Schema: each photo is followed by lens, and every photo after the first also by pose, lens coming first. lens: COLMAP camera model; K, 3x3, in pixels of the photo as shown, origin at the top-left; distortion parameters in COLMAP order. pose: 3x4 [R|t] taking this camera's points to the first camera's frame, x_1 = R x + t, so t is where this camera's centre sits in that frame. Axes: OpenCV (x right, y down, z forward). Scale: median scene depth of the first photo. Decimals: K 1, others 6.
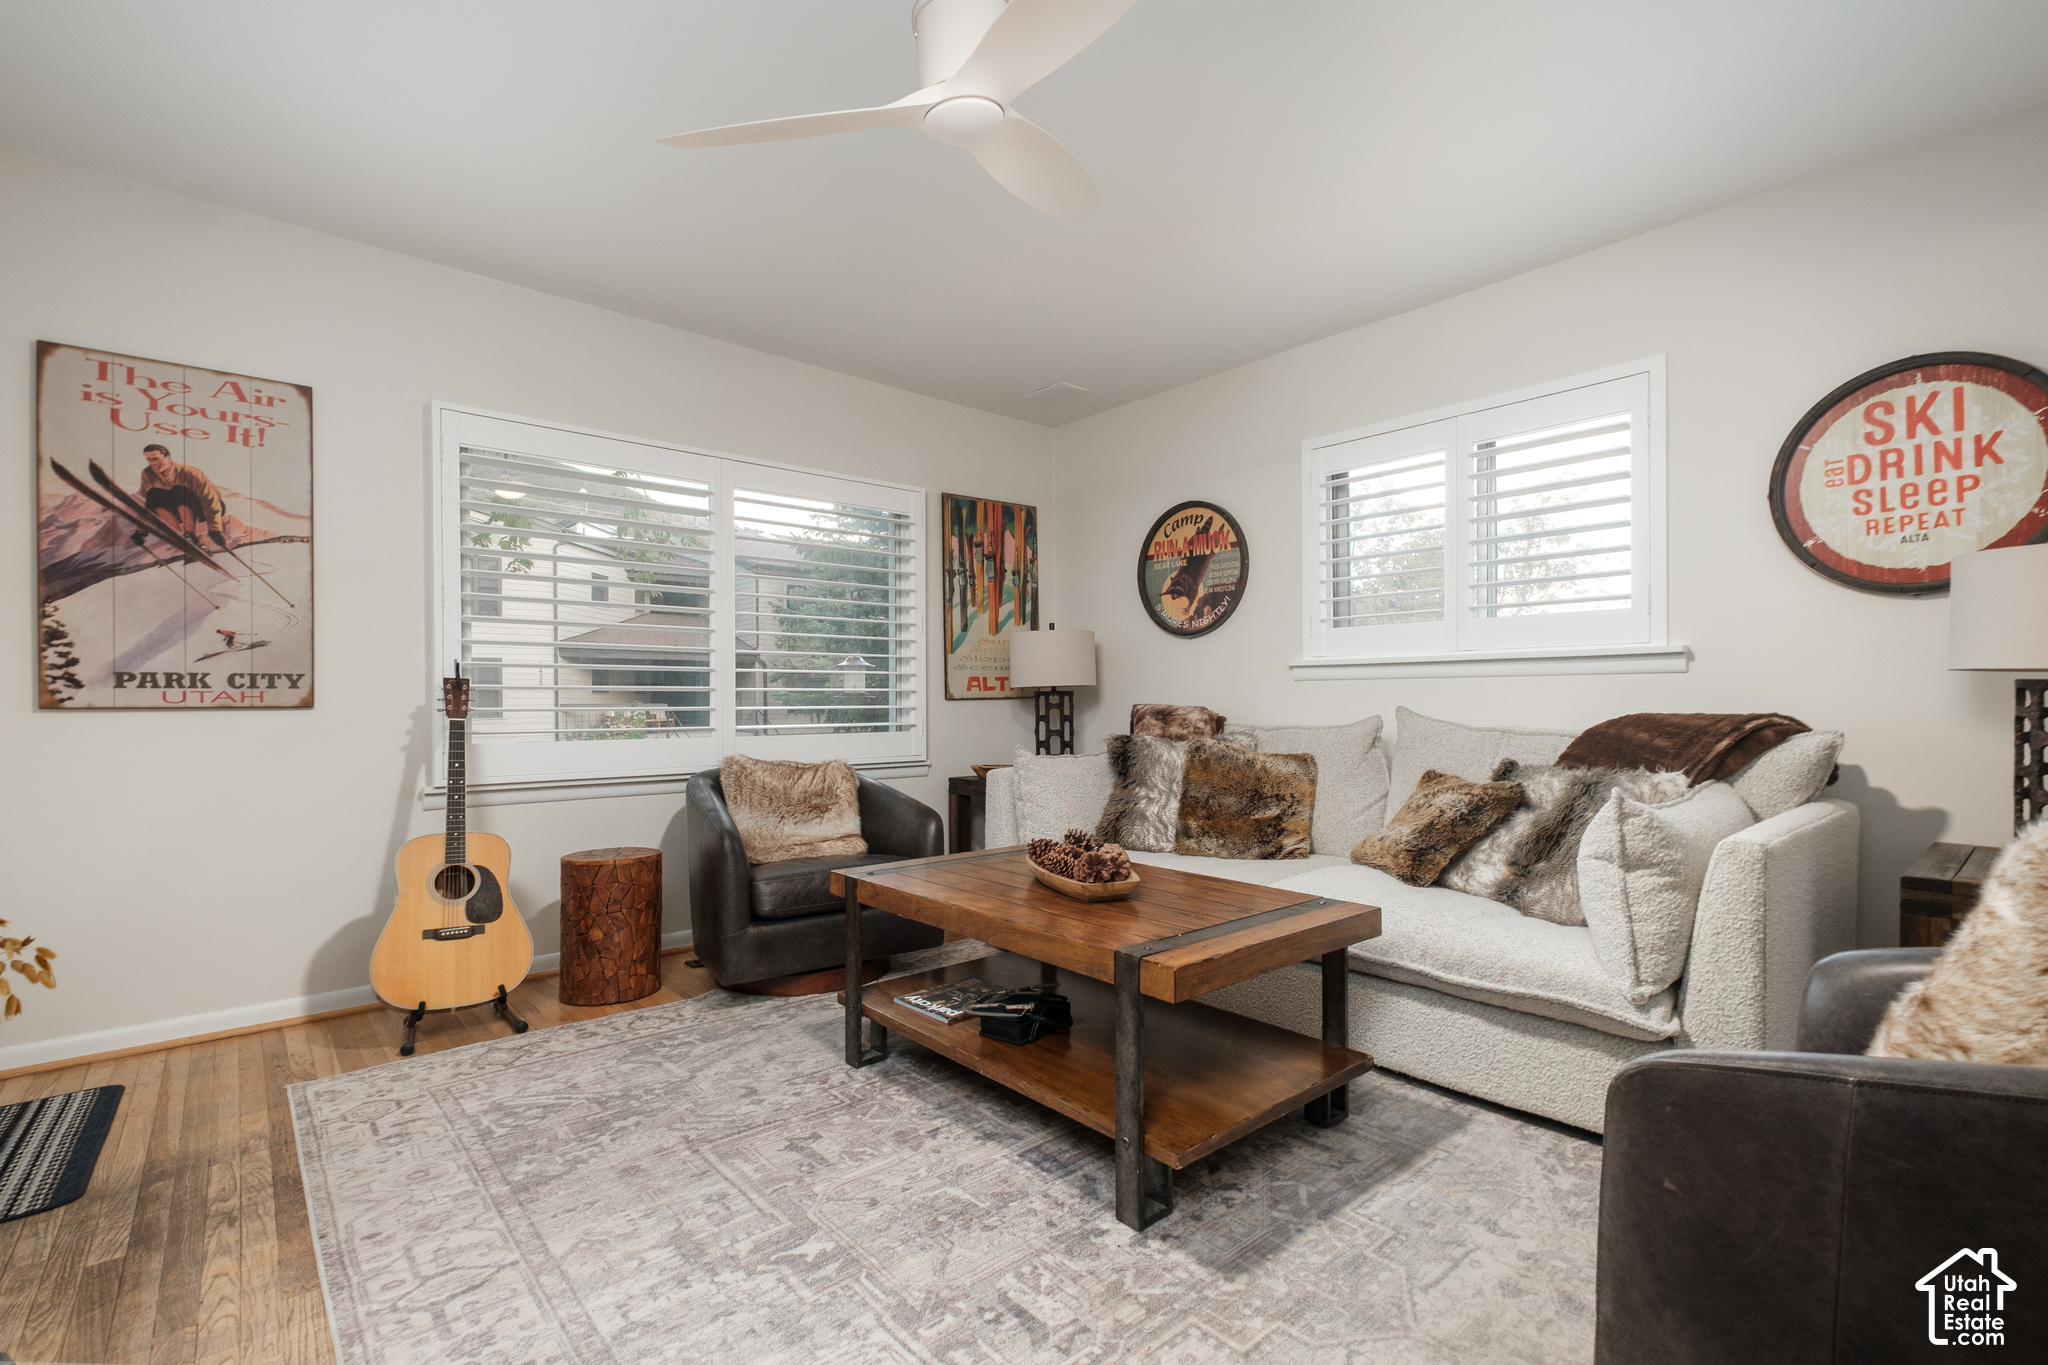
lens RADIAL K [[928.3, 0, 1026.6], [0, 928.3, 706.4], [0, 0, 1]] dist [-0.000271, -0.000942]
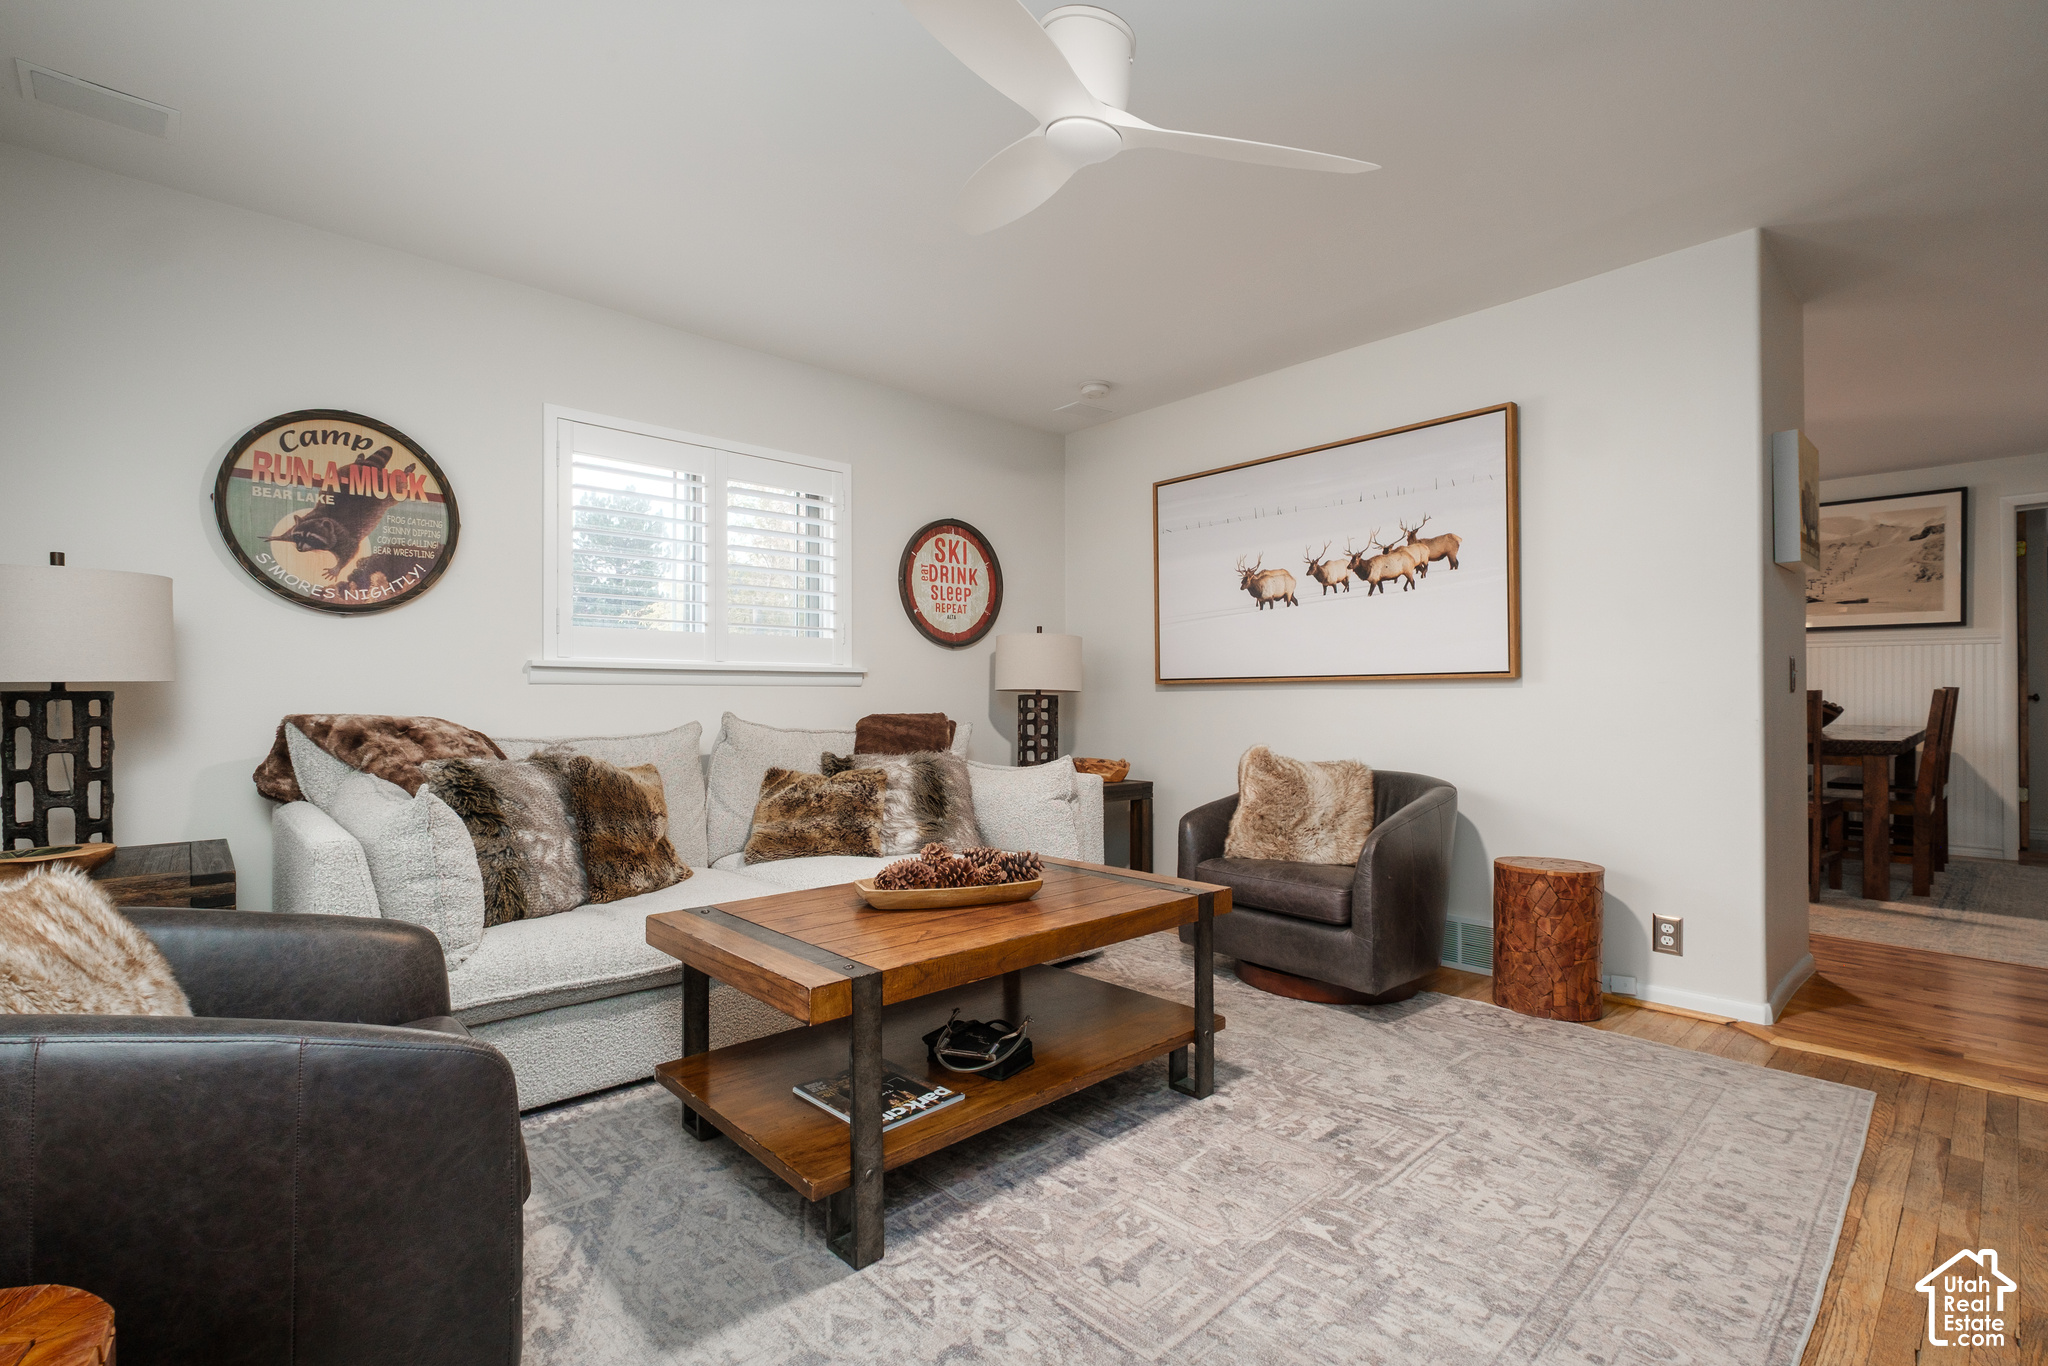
lens RADIAL K [[919.9, 0, 1010.2], [0, 919.9, 694.3], [0, 0, 1]] dist [-0.000712, -0.000921]
pose [[-0.029778, 0.011875, 0.999486, -0.788970], [0.011884, 0.999863, -0.011525, -0.005363], [-0.999486, 0.011535, -0.029915, 0.856220]]
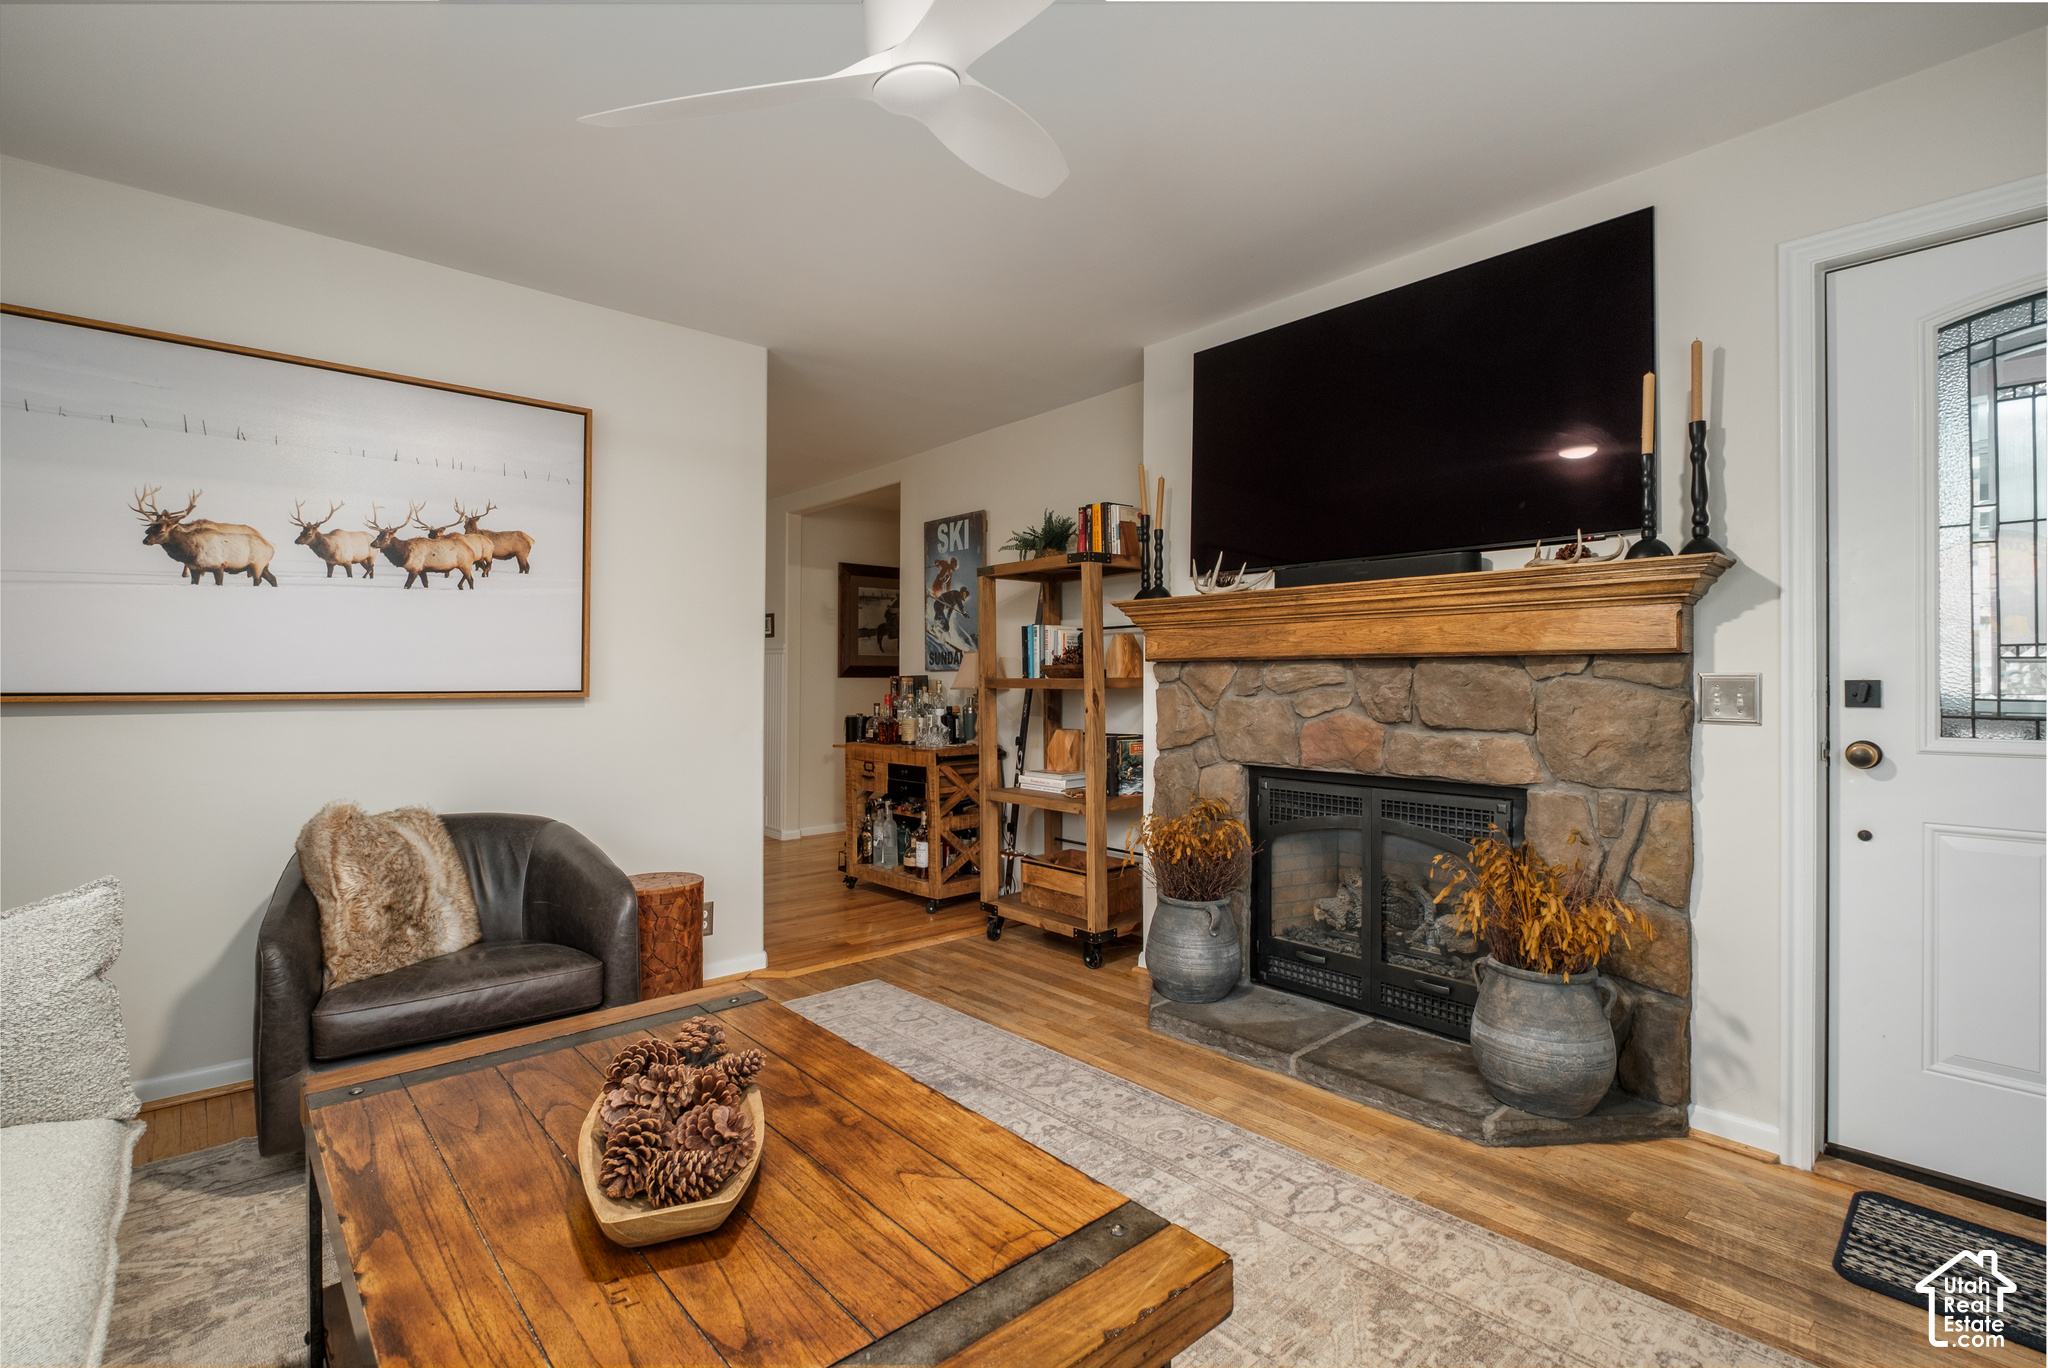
lens RADIAL K [[931.5, 0, 1015.7], [0, 931.5, 679.2], [0, 0, 1]] dist [-0.000602, 0.000035]
pose [[-0.999955, 0.000815, -0.009484, -0.112974], [0.000725, 0.999955, 0.009458, -0.068402], [0.009492, 0.009450, -0.999910, 1.345007]]
